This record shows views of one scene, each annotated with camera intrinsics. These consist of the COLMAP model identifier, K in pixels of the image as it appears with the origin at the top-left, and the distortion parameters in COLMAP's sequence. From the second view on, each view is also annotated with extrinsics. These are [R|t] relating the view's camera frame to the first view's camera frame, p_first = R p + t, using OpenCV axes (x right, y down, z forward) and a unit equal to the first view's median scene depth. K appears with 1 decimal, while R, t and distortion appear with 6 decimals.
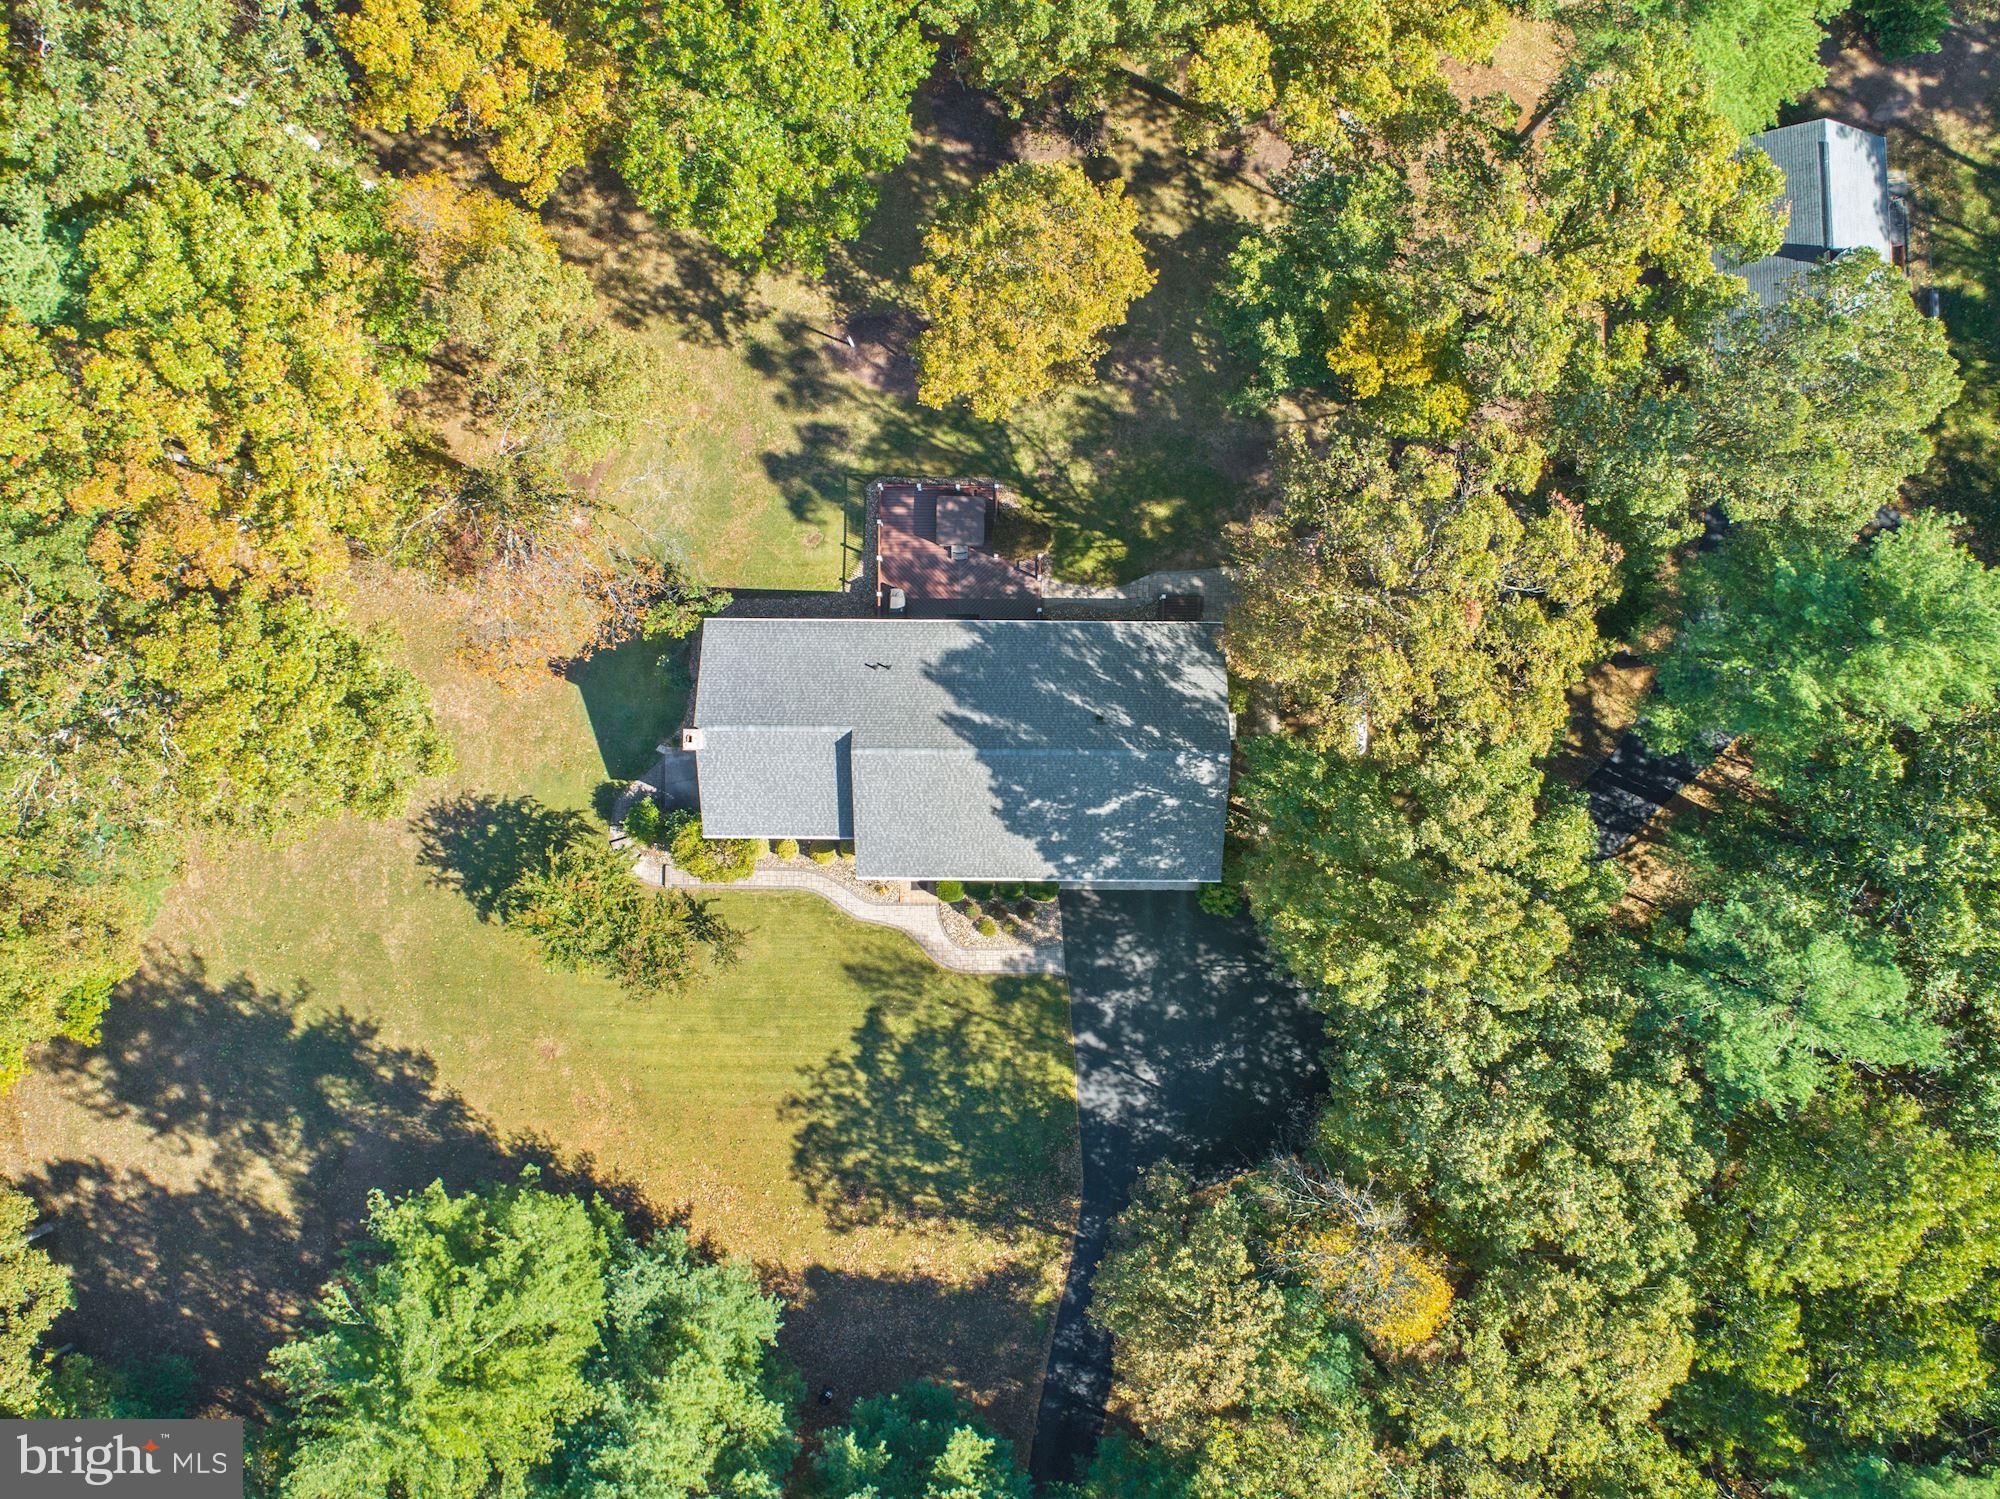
lens RADIAL K [[1554.9, 0, 1044.1], [0, 1554.9, 714.9], [0, 0, 1]] dist [0.010906, 0.010071]
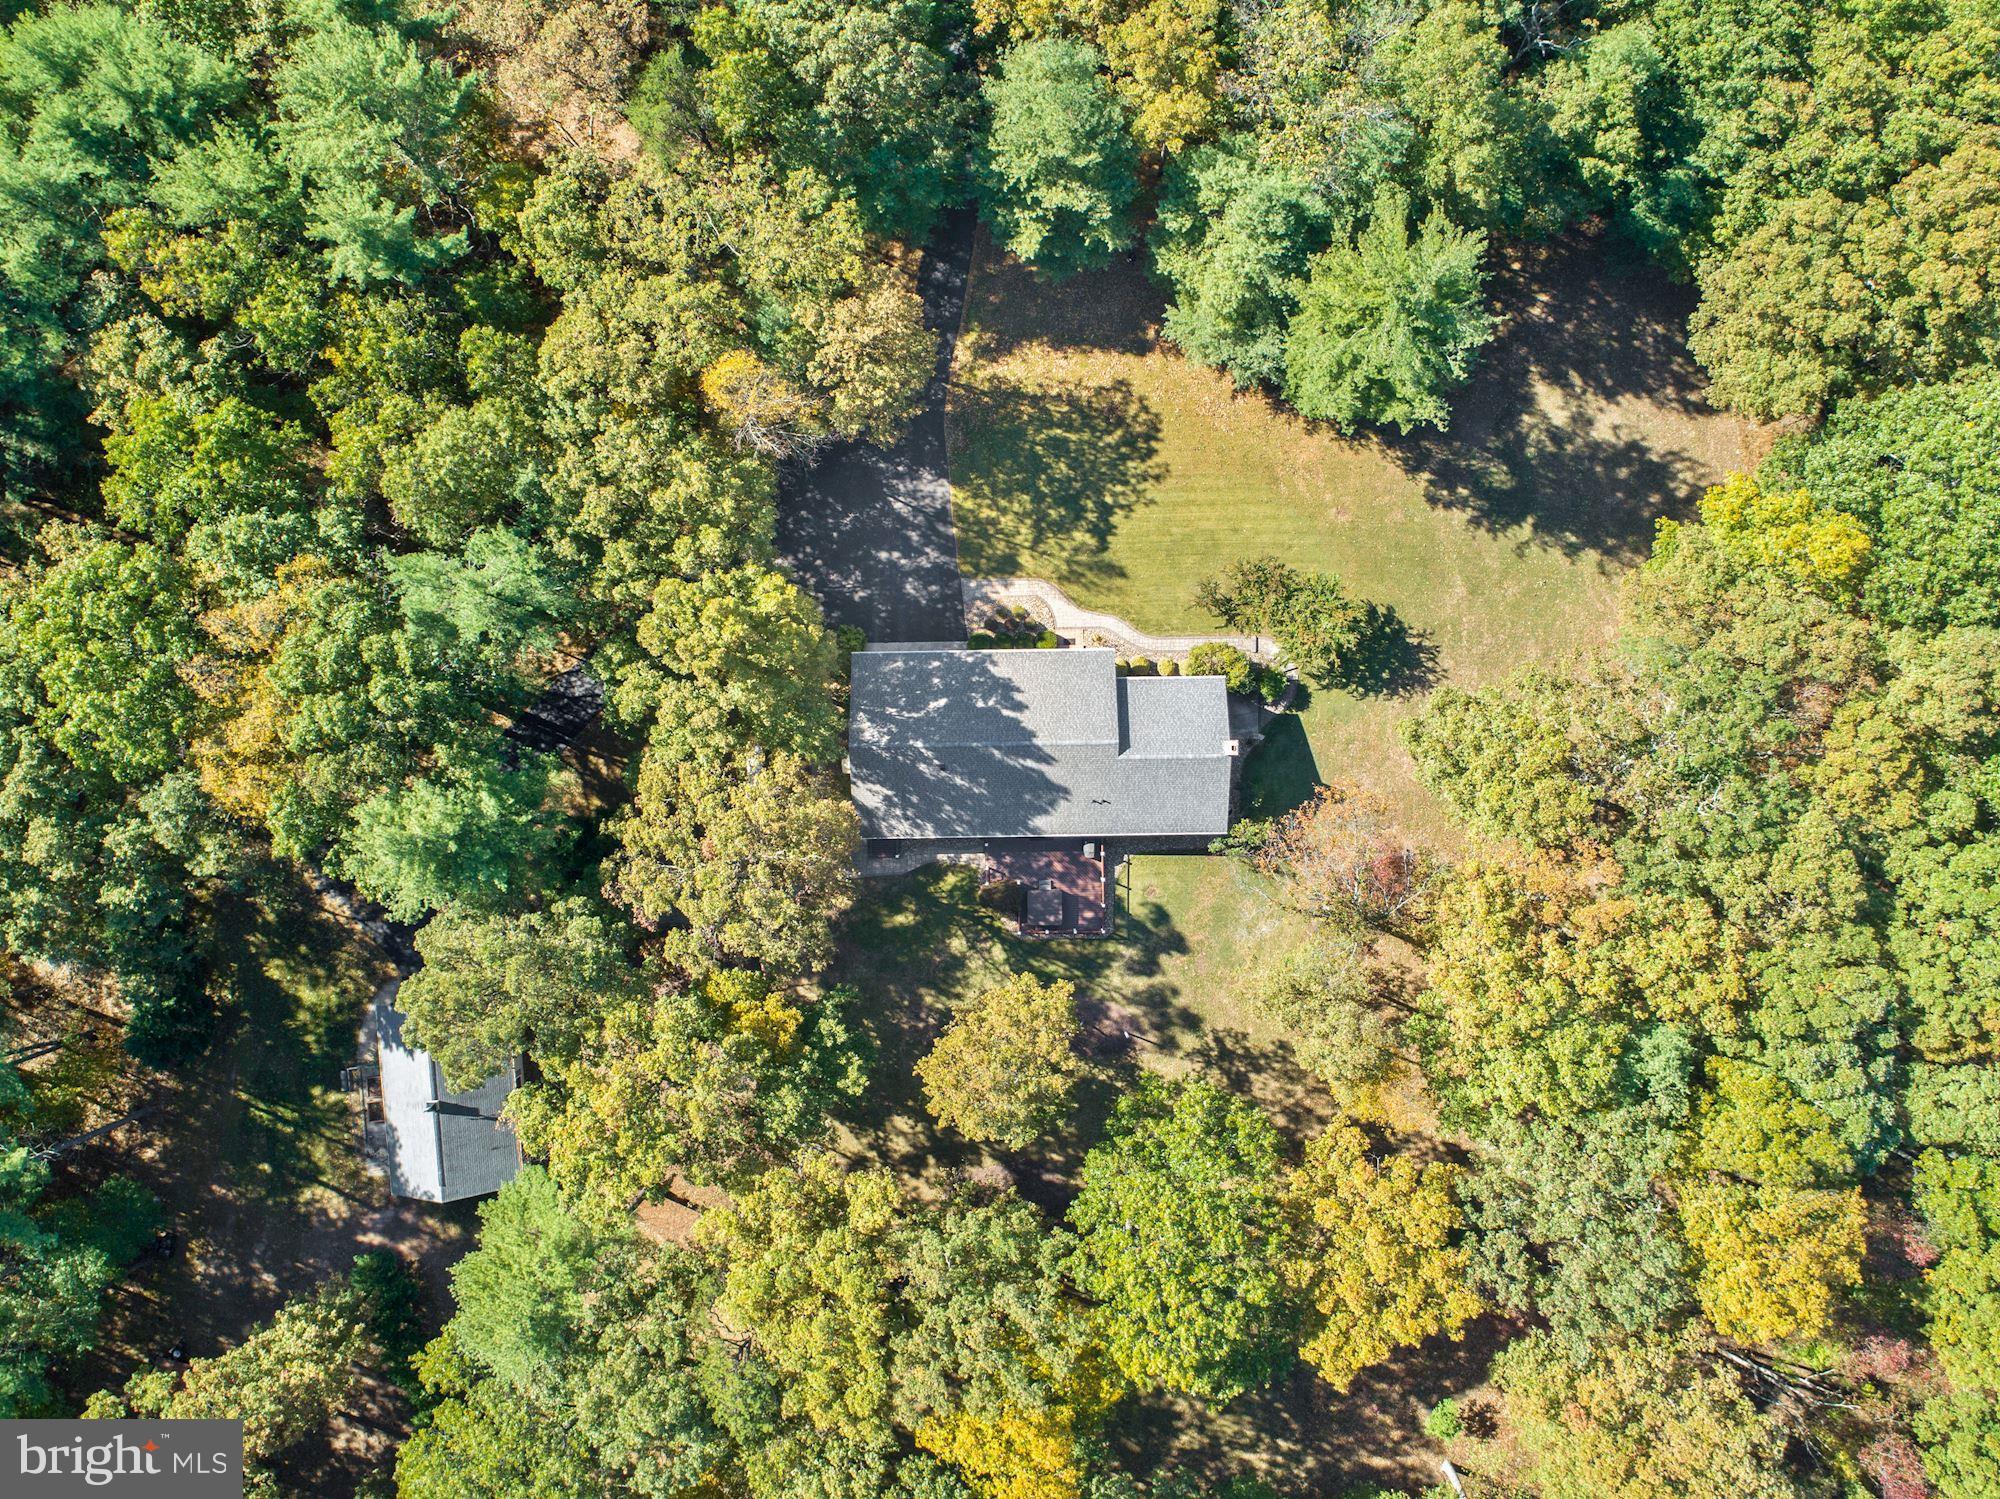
lens RADIAL K [[1554.9, 0, 994.2], [0, 1554.9, 767.9], [0, 0, 1]] dist [0.010906, 0.010071]
pose [[-0.999492, 0.020825, -0.024110, 0.021852], [-0.020409, -0.999641, -0.017363, 0.025290], [-0.024463, -0.016862, 0.999559, -0.384953]]
